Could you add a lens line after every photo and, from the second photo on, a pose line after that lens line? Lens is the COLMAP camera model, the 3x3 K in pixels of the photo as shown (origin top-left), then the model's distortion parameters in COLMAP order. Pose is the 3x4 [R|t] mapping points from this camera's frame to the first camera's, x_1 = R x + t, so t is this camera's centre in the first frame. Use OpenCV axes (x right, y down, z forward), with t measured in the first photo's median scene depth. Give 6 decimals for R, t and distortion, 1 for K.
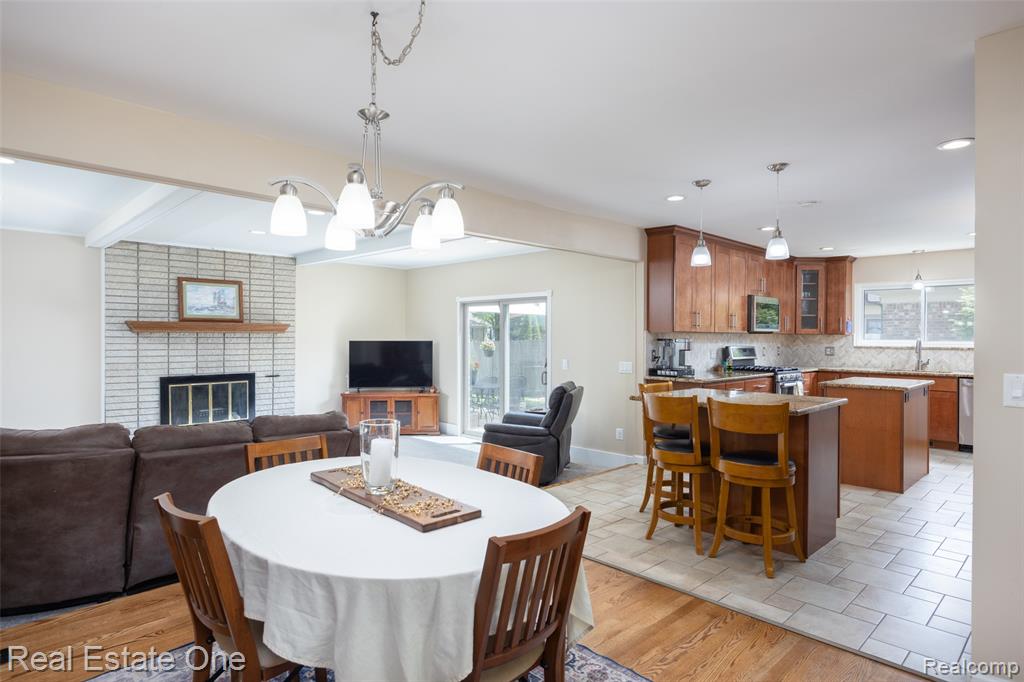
lens RADIAL K [[569.0, 0, 510.4], [0, 569.0, 339.2], [0, 0, 1]] dist [-0.001295, -0.000275]
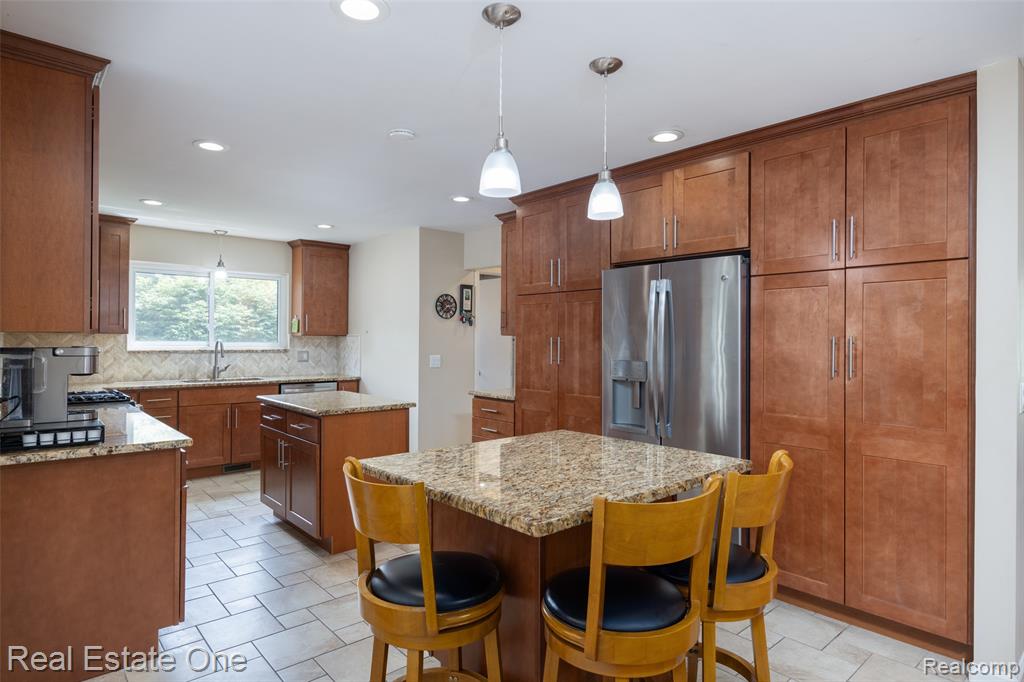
lens RADIAL K [[569.0, 0, 505.4], [0, 569.0, 339.7], [0, 0, 1]] dist [-0.001295, -0.000275]
pose [[0.044622, -0.008281, 0.998970, -0.073159], [0.001088, 0.999965, 0.008241, -0.007223], [-0.999003, 0.000719, 0.044629, 0.546146]]
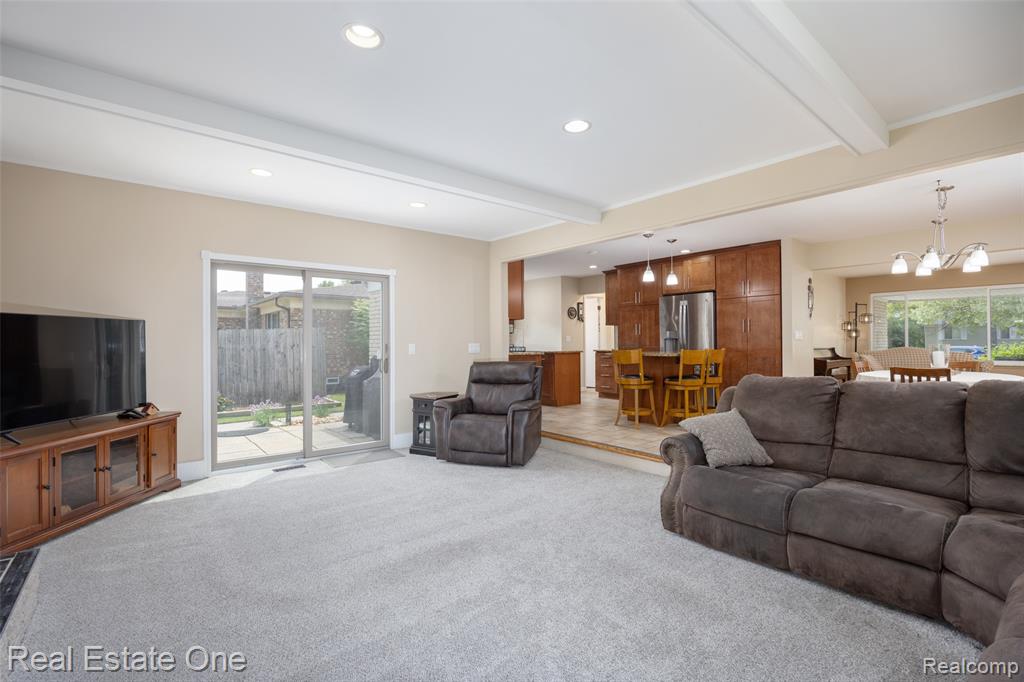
lens RADIAL K [[466.9, 0, 511.8], [0, 466.9, 340.0], [0, 0, 1]] dist [-0.011656, 0.000212]
pose [[0.072557, 0.001581, 0.997363, -0.607657], [0.011427, 0.999932, -0.002416, 0.029430], [-0.997299, 0.011572, 0.072534, 0.727541]]
